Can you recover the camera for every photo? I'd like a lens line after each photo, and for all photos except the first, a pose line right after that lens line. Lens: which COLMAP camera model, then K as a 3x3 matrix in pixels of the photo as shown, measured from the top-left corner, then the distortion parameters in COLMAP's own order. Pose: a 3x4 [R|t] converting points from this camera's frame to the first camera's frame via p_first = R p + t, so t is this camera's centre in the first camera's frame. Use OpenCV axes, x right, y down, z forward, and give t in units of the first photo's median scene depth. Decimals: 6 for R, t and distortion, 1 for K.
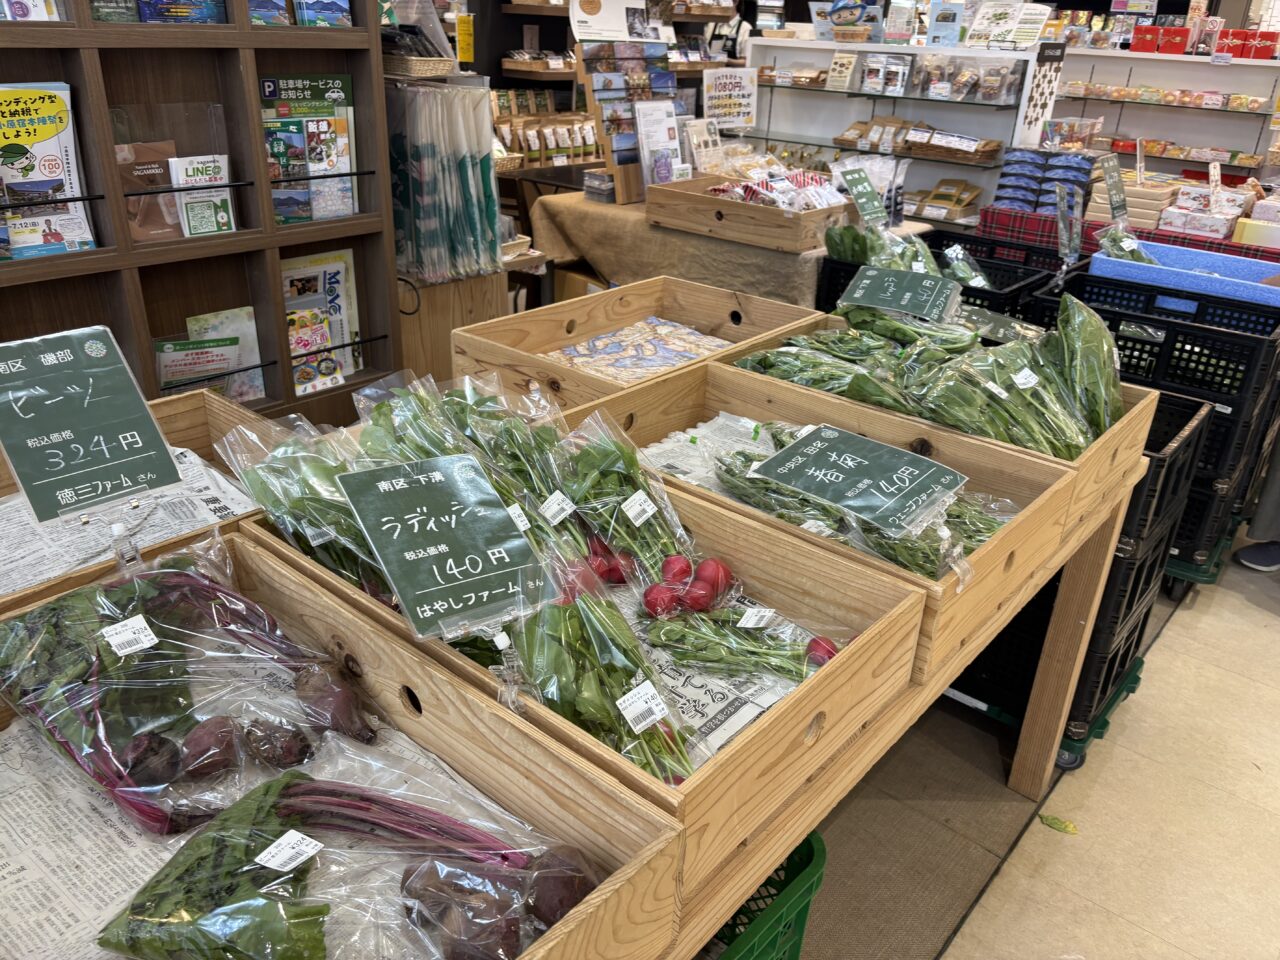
lens RADIAL K [[968.1, 0, 638.6], [0, 968.1, 478.9], [0, 0, 1]] dist [0.007167, 0.001748]
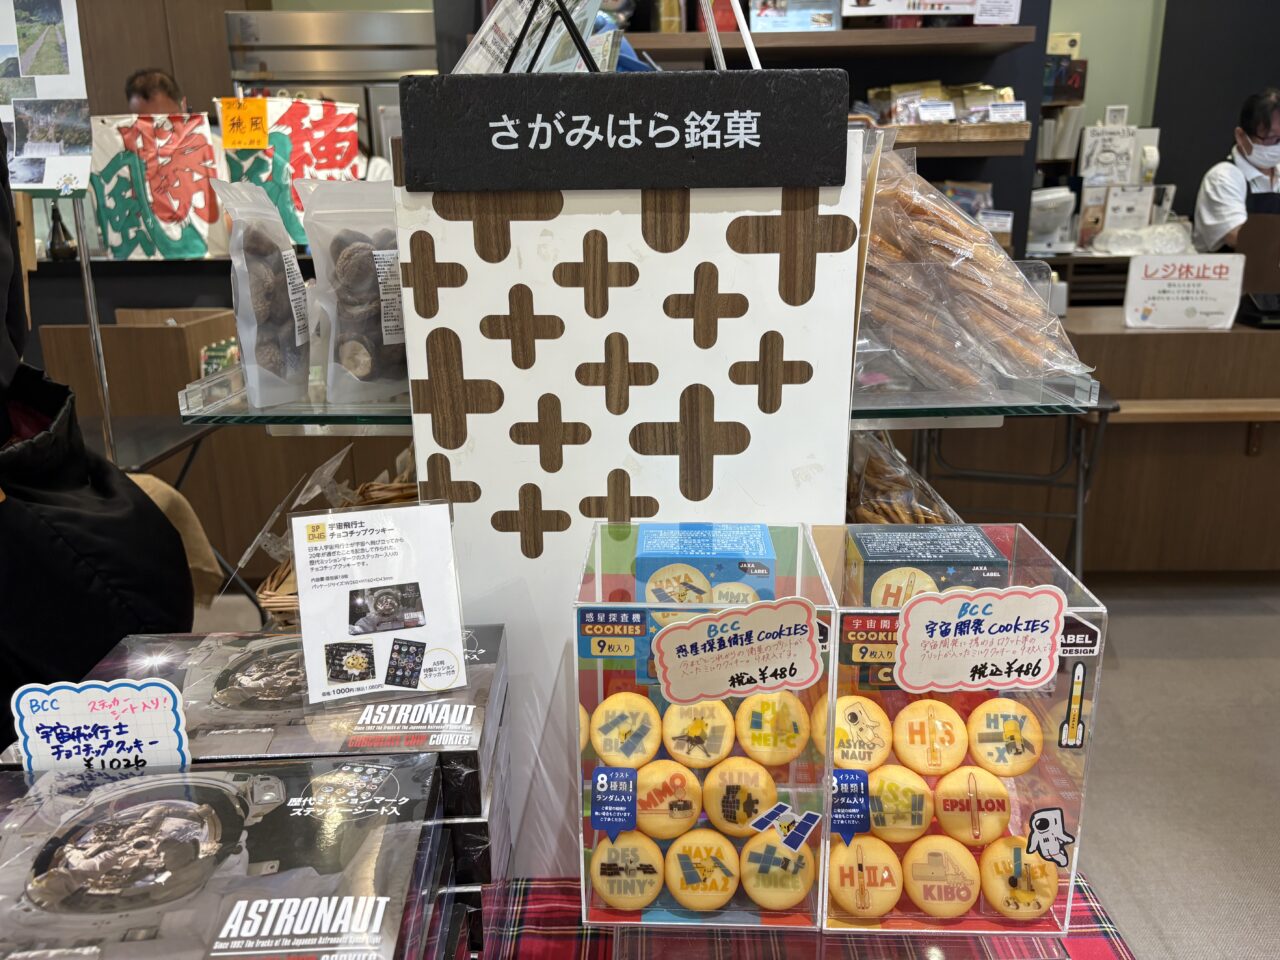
lens RADIAL K [[968.1, 0, 639.8], [0, 968.1, 477.3], [0, 0, 1]] dist [0.007167, 0.001748]
pose [[0.653614, 0.168645, -0.737800, 0.542842], [-0.295025, 0.954513, -0.043180, -0.372832], [0.696957, 0.245892, 0.673637, 0.893699]]
